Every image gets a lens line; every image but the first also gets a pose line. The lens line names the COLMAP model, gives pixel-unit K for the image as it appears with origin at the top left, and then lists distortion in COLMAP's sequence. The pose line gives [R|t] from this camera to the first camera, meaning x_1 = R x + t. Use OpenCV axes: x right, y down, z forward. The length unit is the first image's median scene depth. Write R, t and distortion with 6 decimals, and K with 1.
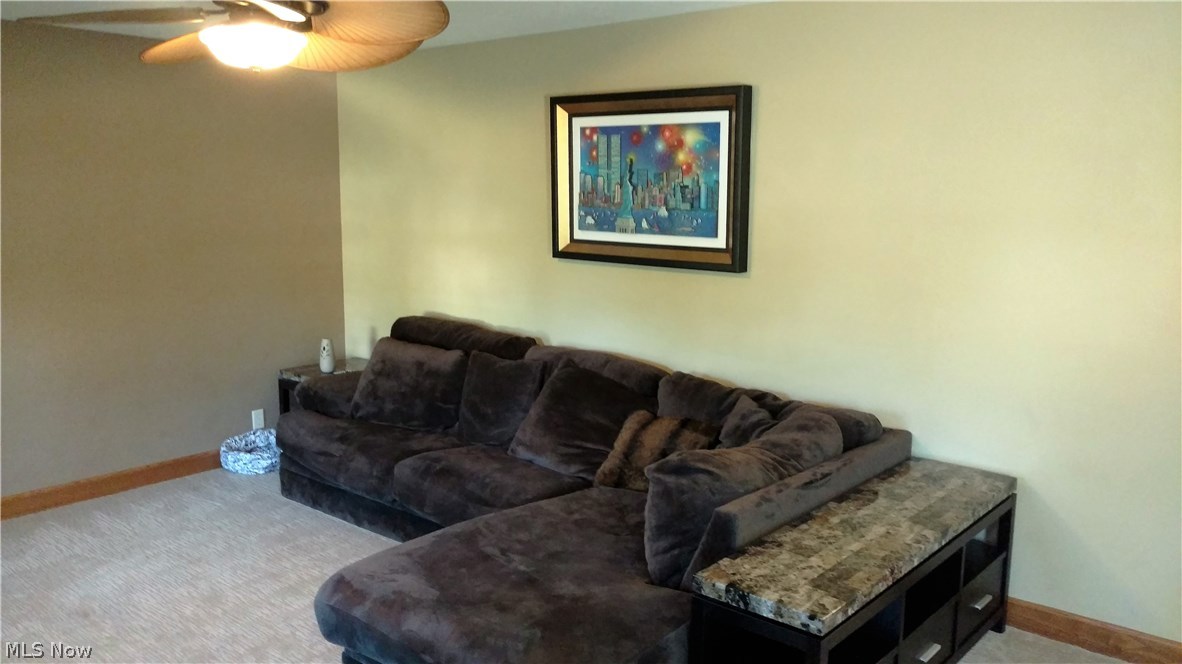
lens RADIAL K [[936.1, 0, 591.0], [0, 936.1, 332.0], [0, 0, 1]] dist [0.068533, -0.125379]
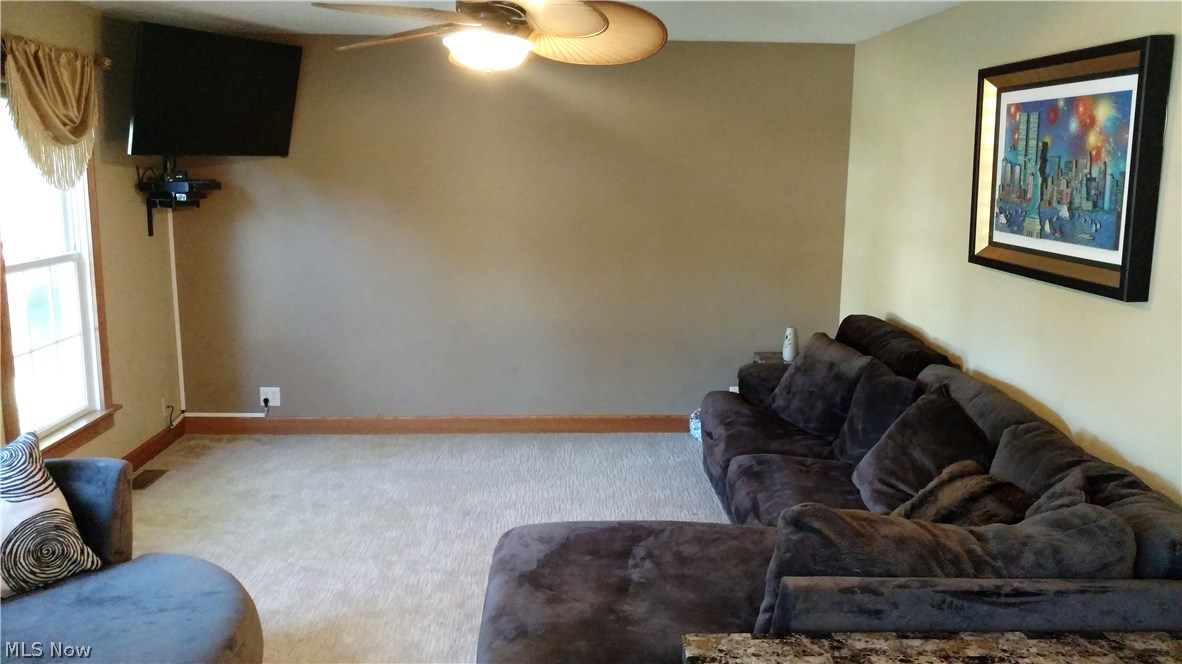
lens RADIAL K [[936.1, 0, 591.0], [0, 936.1, 332.0], [0, 0, 1]] dist [0.068533, -0.125379]
pose [[0.677381, 0.127610, -0.724480, 0.380085], [-0.117664, 0.990954, 0.064532, -0.035905], [0.726161, 0.041532, 0.686269, 0.200009]]
